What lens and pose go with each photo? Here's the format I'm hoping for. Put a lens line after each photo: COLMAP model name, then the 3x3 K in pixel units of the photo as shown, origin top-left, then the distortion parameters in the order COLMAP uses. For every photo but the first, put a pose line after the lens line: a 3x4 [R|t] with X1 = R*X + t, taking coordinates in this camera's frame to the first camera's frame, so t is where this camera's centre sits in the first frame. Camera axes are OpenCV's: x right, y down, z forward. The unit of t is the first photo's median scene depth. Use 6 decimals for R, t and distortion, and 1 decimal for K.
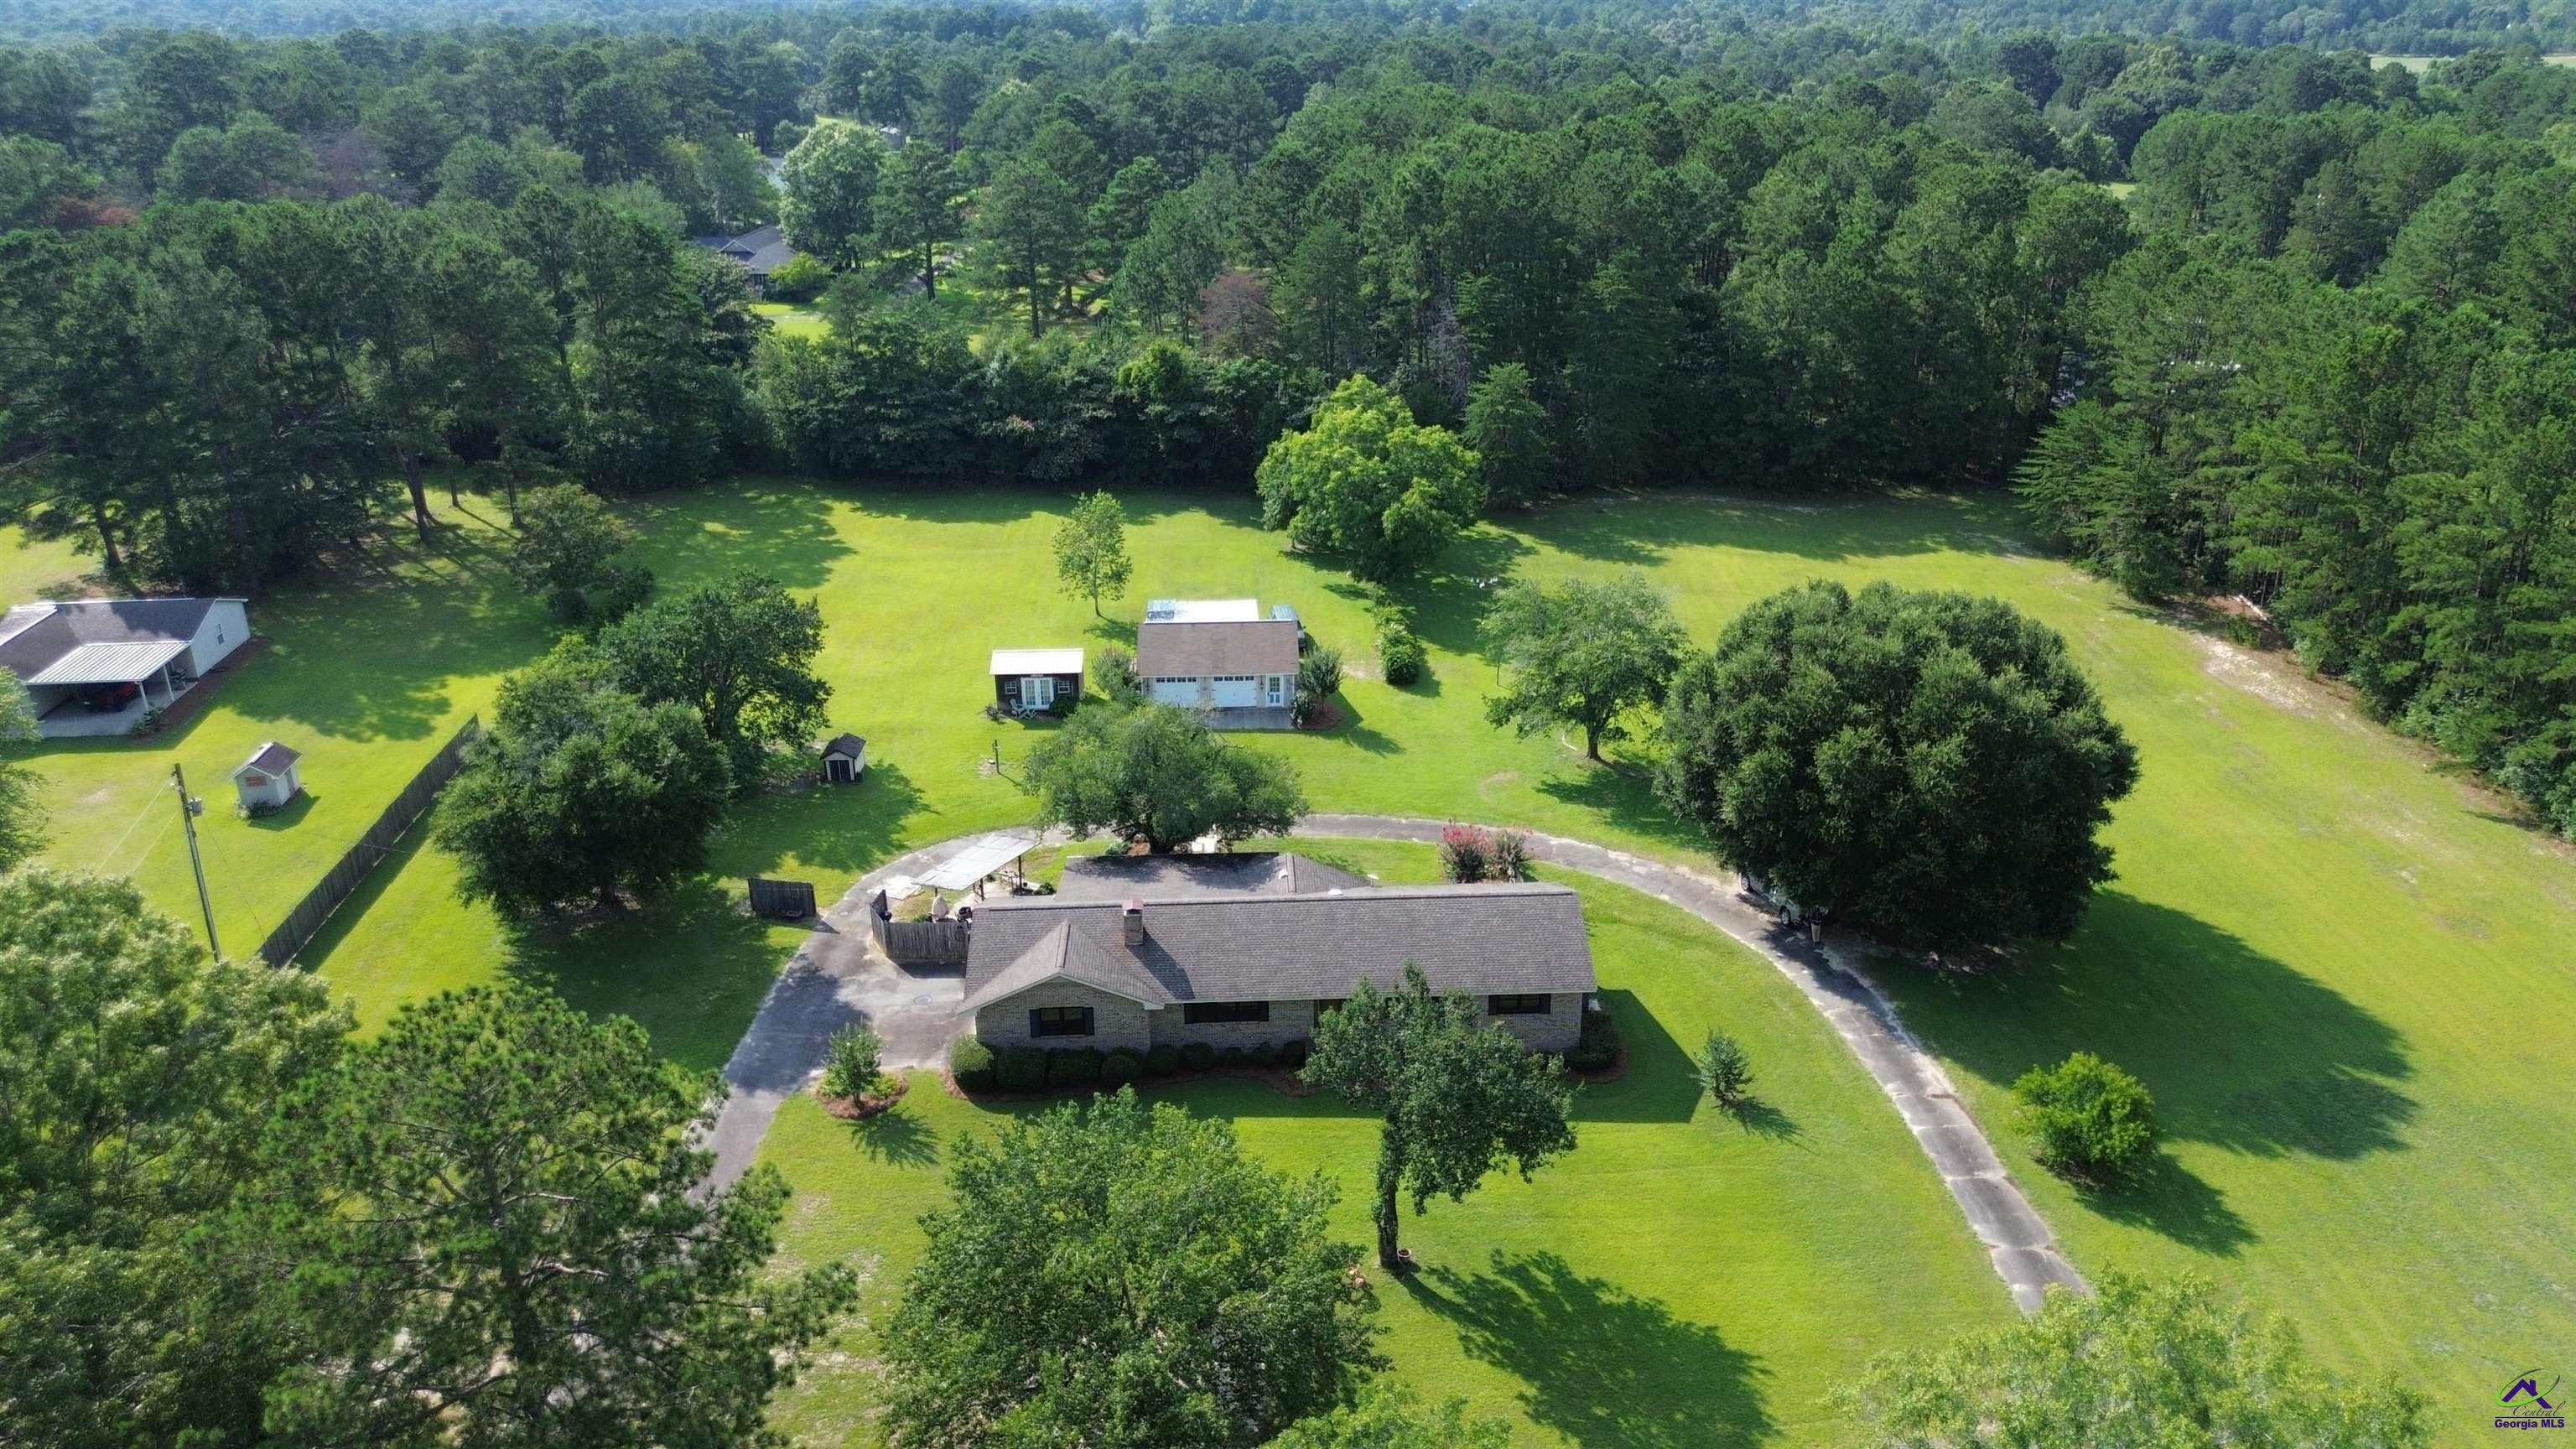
lens RADIAL K [[1829.4, 0, 1289.4], [0, 1829.4, 727.5], [0, 0, 1]] dist [0.067126, -0.055986]
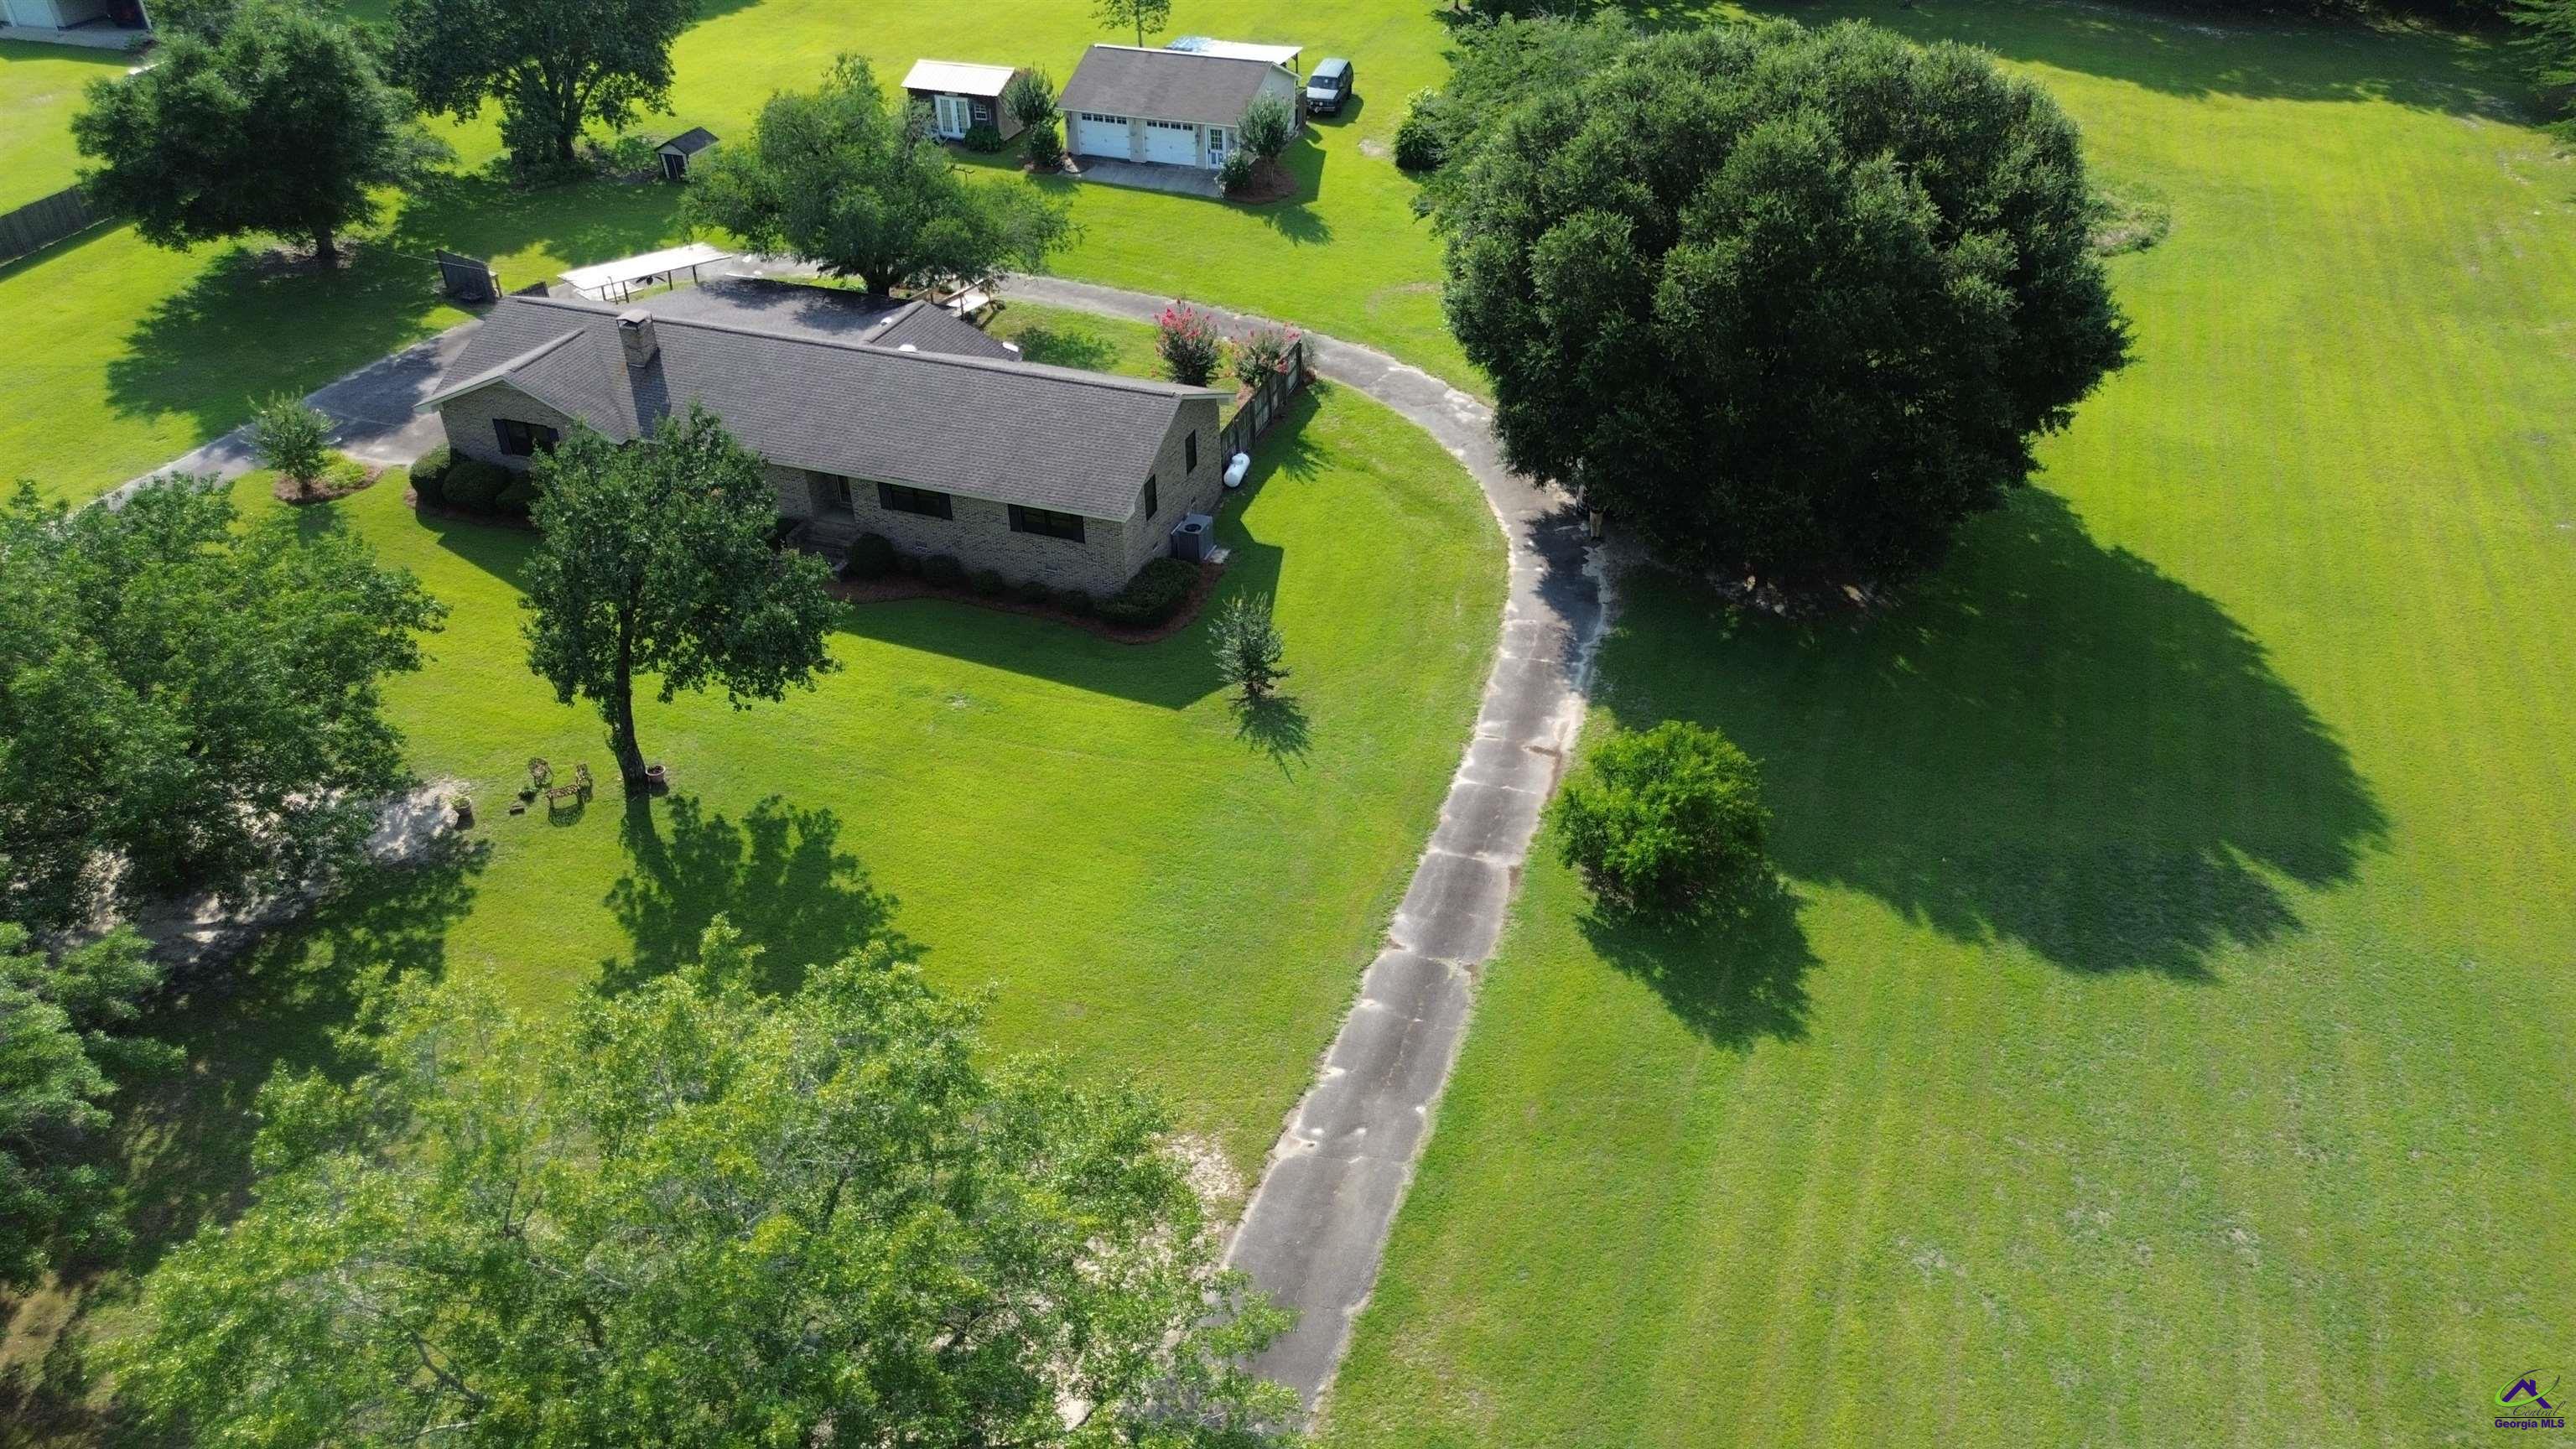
lens RADIAL K [[1829.4, 0, 1289.4], [0, 1829.4, 727.5], [0, 0, 1]] dist [0.067126, -0.055986]
pose [[0.926417, 0.211201, -0.311683, 0.462257], [-0.138353, 0.960892, 0.239886, 0.036086], [0.350158, -0.179112, 0.919407, 0.317608]]
